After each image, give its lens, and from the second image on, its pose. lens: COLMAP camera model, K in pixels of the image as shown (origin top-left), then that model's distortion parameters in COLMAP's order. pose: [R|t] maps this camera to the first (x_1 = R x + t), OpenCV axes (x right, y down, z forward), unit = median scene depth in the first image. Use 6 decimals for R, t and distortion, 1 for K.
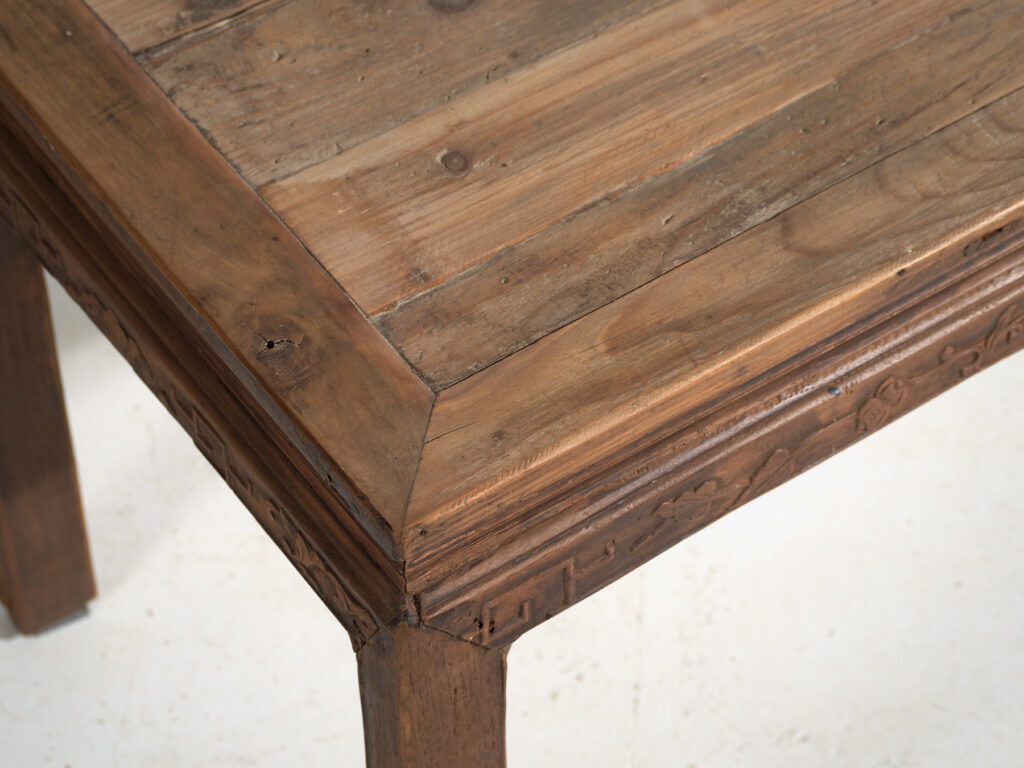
lens RADIAL K [[3016.2, 0, 512.0], [0, 3016.2, 384.0], [0, 0, 1]] dist [-0.092891, 0.902846]
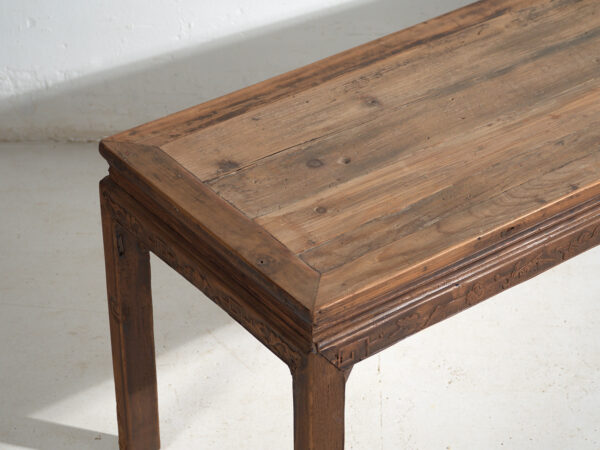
lens RADIAL K [[1767.3, 0, 300.0], [0, 1767.3, 225.0], [0, 0, 1]] dist [-0.092891, 0.902846]
pose [[0.999405, -0.019882, 0.028175, -0.087174], [0.026112, 0.969990, -0.241737, 0.347868], [-0.022523, 0.242329, 0.969933, -0.621760]]
